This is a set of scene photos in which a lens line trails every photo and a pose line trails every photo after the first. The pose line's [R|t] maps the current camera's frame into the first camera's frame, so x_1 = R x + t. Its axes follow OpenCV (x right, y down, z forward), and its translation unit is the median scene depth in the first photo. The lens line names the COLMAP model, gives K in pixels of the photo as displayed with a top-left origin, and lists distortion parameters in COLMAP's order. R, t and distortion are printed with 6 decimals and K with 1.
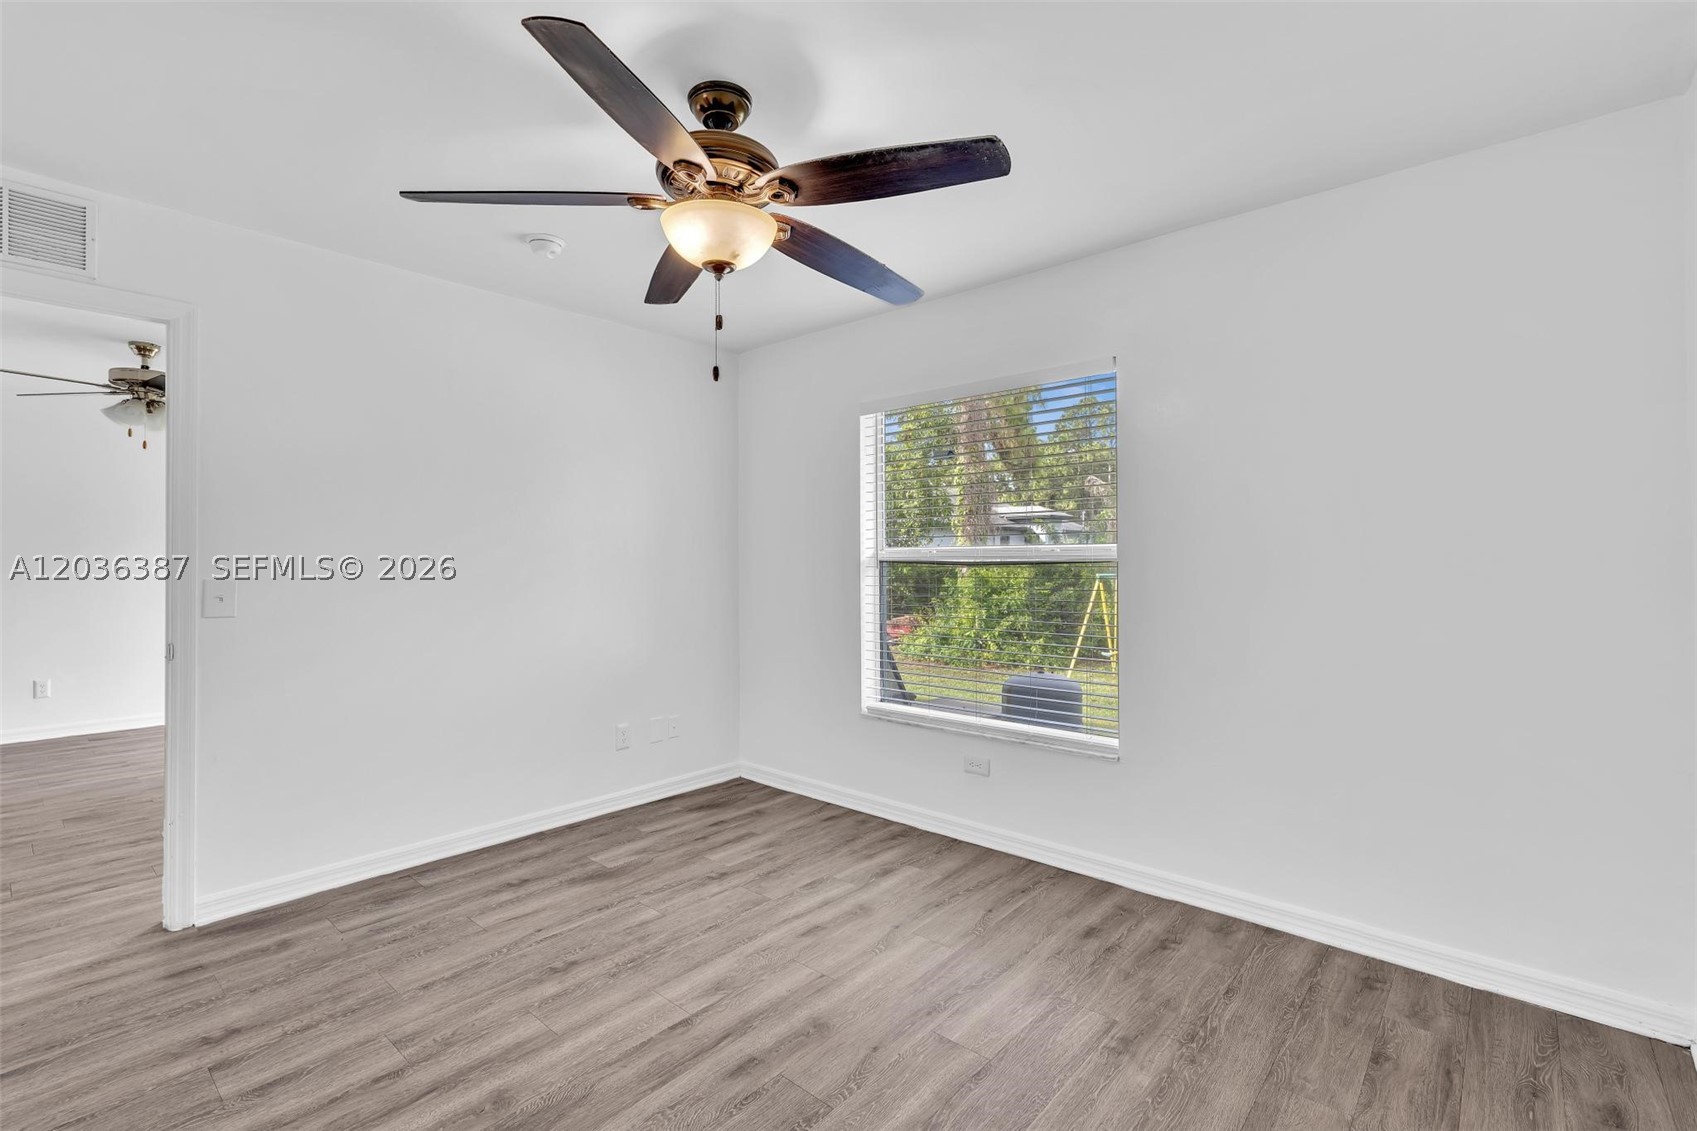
lens RADIAL K [[763.9, 0, 855.8], [0, 763.9, 570.9], [0, 0, 1]] dist [-0.008388, 0.003358]
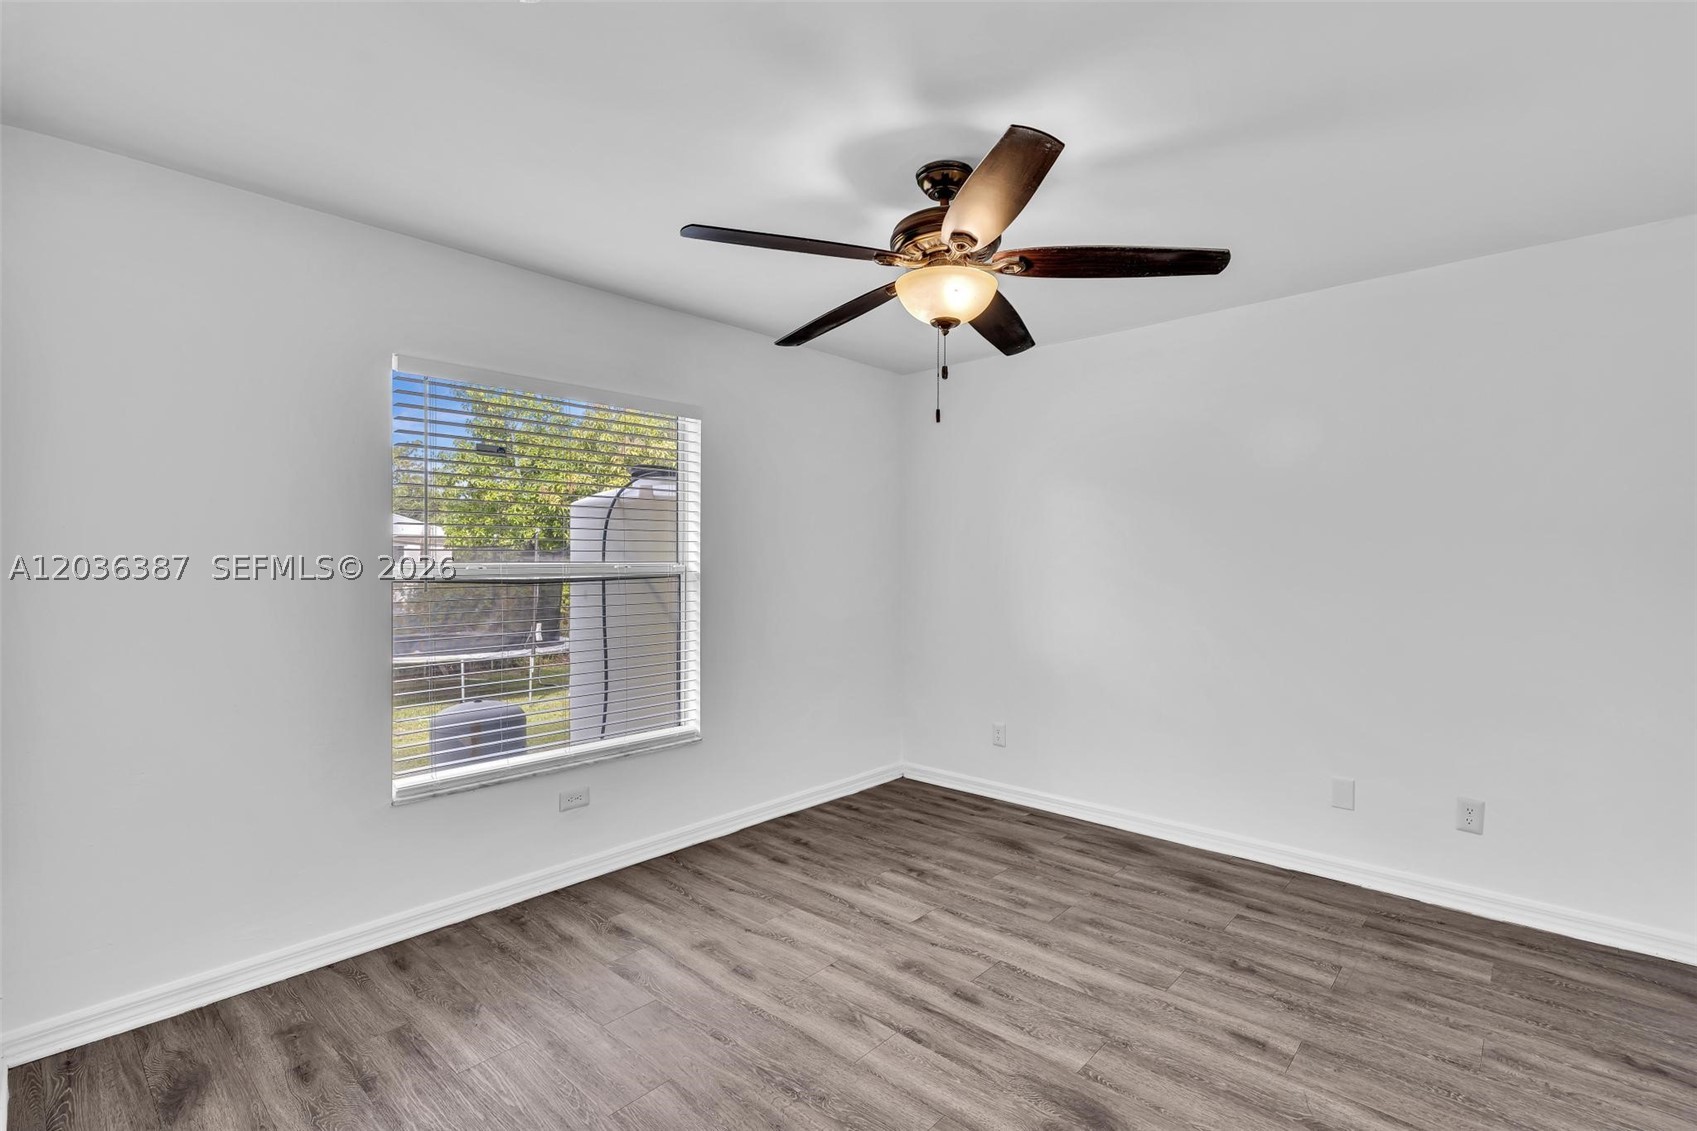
lens RADIAL K [[763.9, 0, 854.4], [0, 763.9, 563.8], [0, 0, 1]] dist [-0.008388, 0.003358]
pose [[0.027524, -0.000976, 0.999621, -0.960681], [0.018186, 0.999835, 0.000475, -0.031293], [-0.999456, 0.018166, 0.027538, 0.796190]]
